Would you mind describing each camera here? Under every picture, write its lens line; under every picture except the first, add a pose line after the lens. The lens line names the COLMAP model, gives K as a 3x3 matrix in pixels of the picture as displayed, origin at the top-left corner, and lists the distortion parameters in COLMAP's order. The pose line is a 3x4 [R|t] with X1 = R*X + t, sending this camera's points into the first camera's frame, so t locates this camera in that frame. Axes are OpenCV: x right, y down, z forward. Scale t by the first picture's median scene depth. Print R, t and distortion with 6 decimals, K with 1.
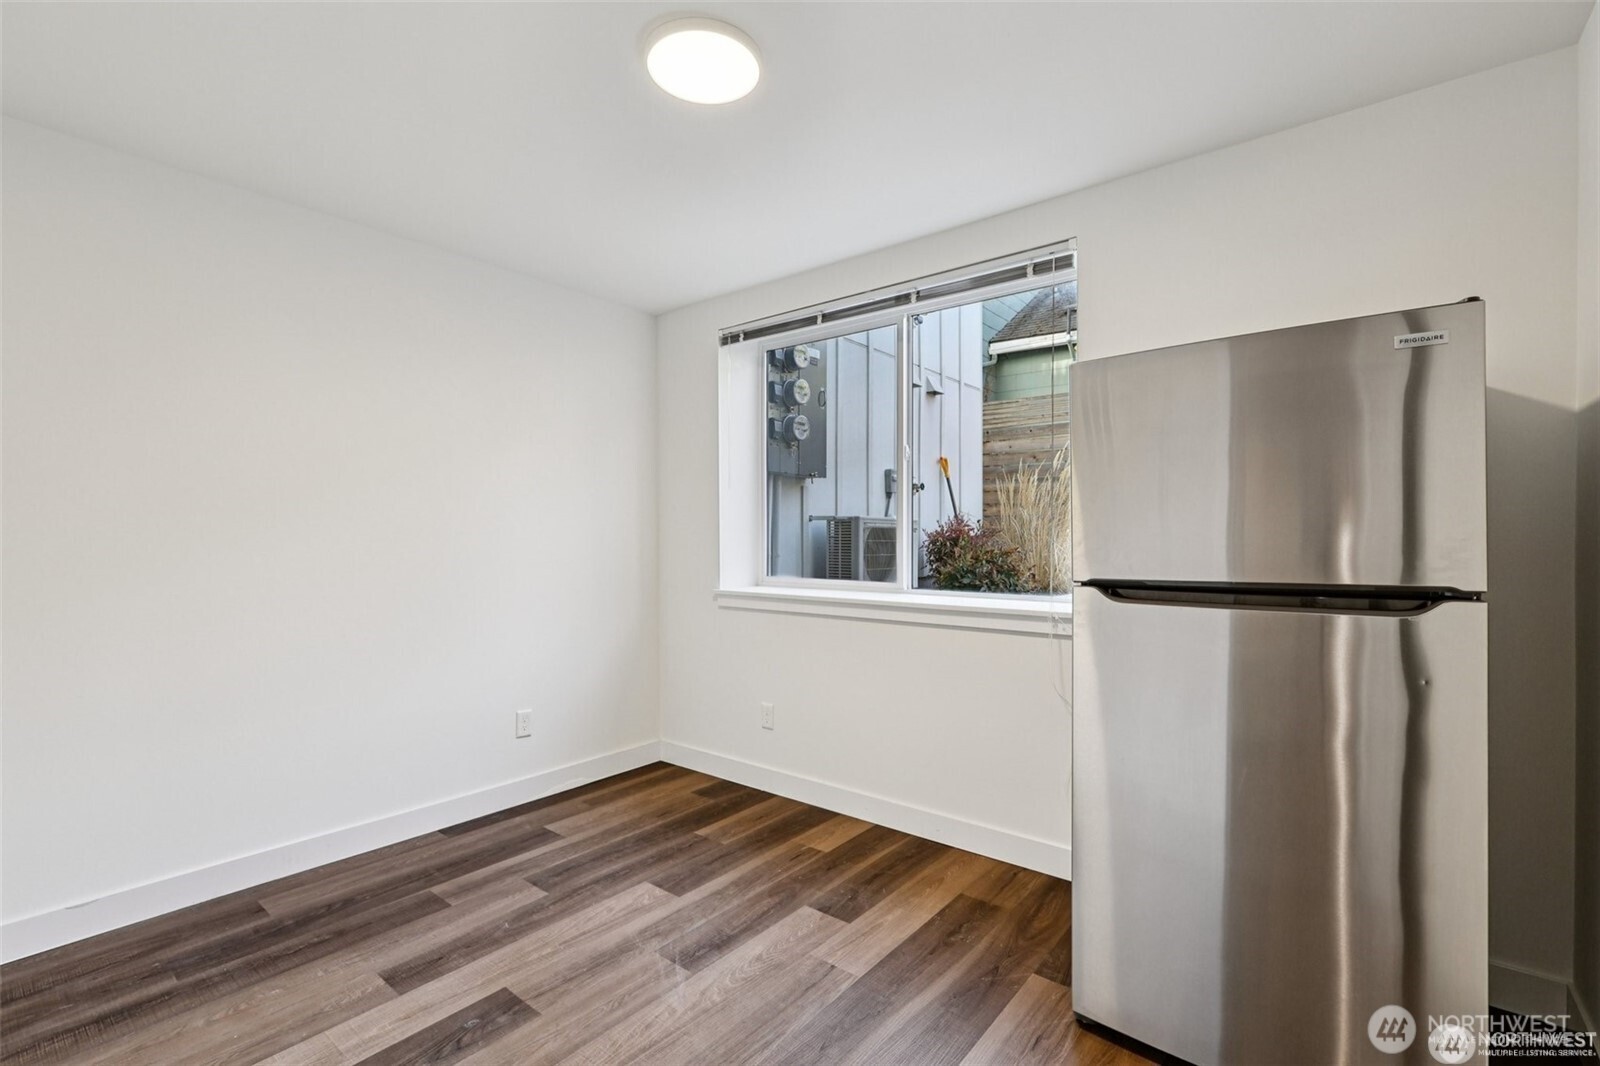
lens RADIAL K [[735.7, 0, 799.8], [0, 735.7, 531.8], [0, 0, 1]] dist [-0.001510, -0.000281]
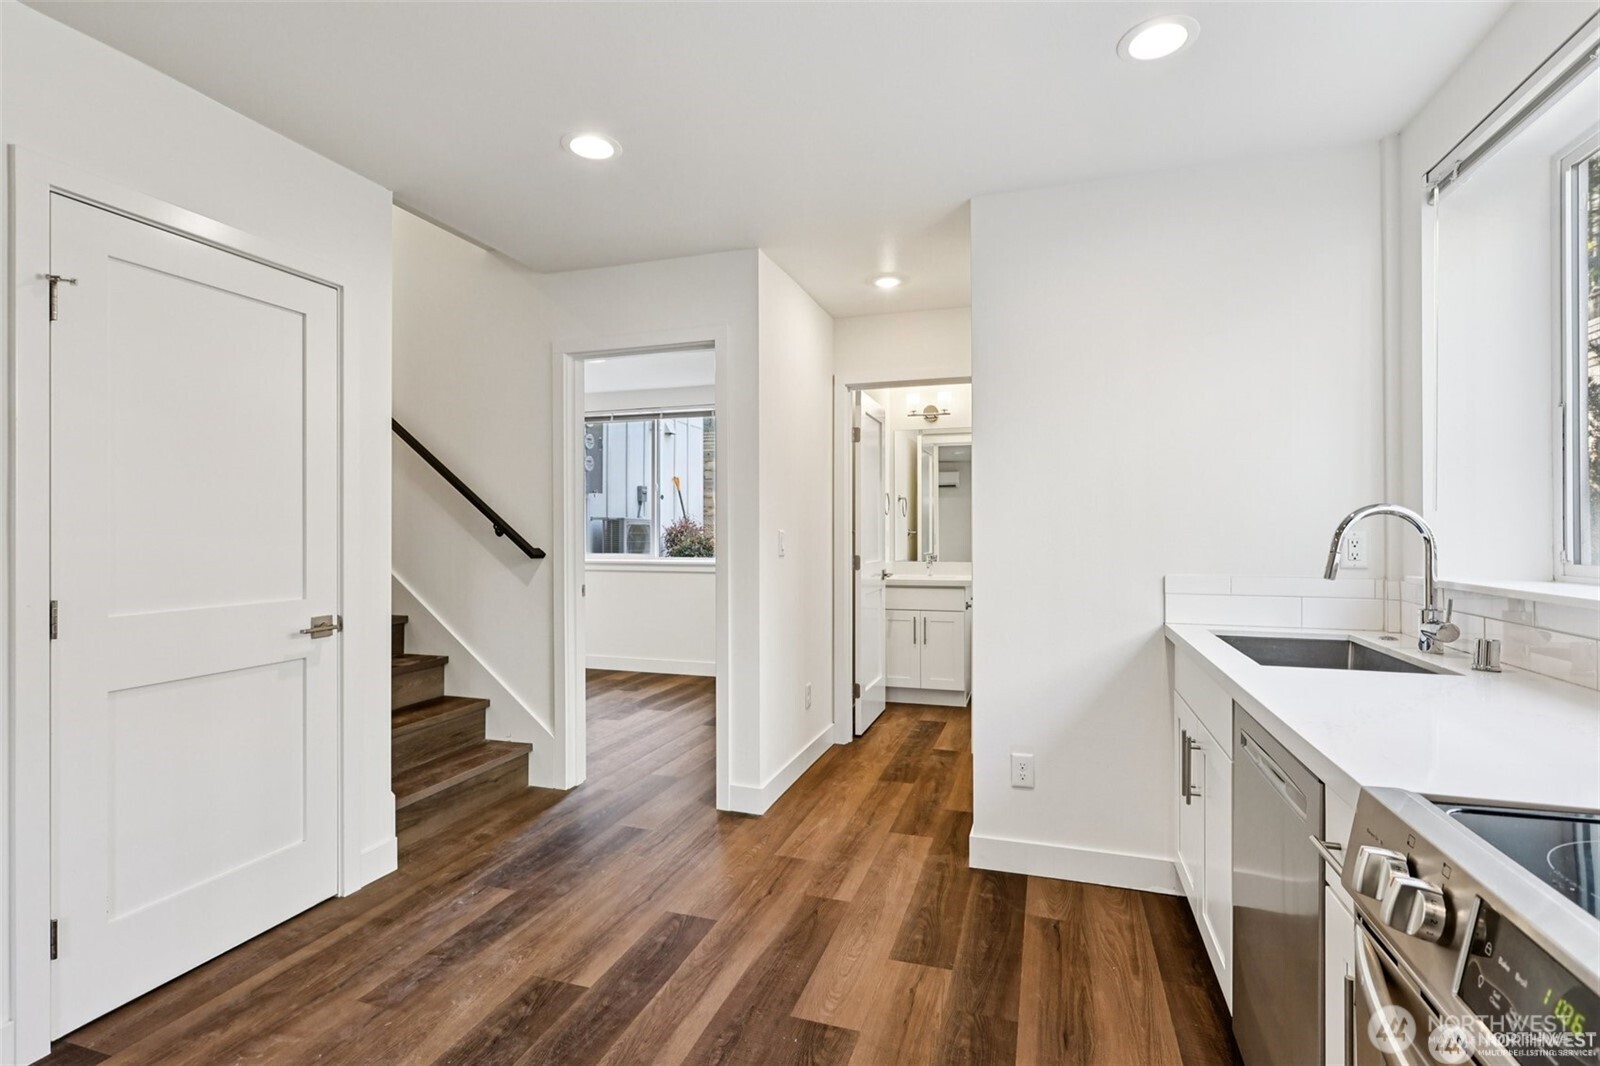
lens RADIAL K [[760.0, 0, 802.9], [0, 760.0, 528.4], [0, 0, 1]] dist [0.000250, 0.000001]
pose [[0.937237, 0.000507, 0.348692, -0.130113], [-0.001177, 0.999998, 0.001708, -0.001065], [-0.348691, -0.002011, 0.937236, -0.686577]]
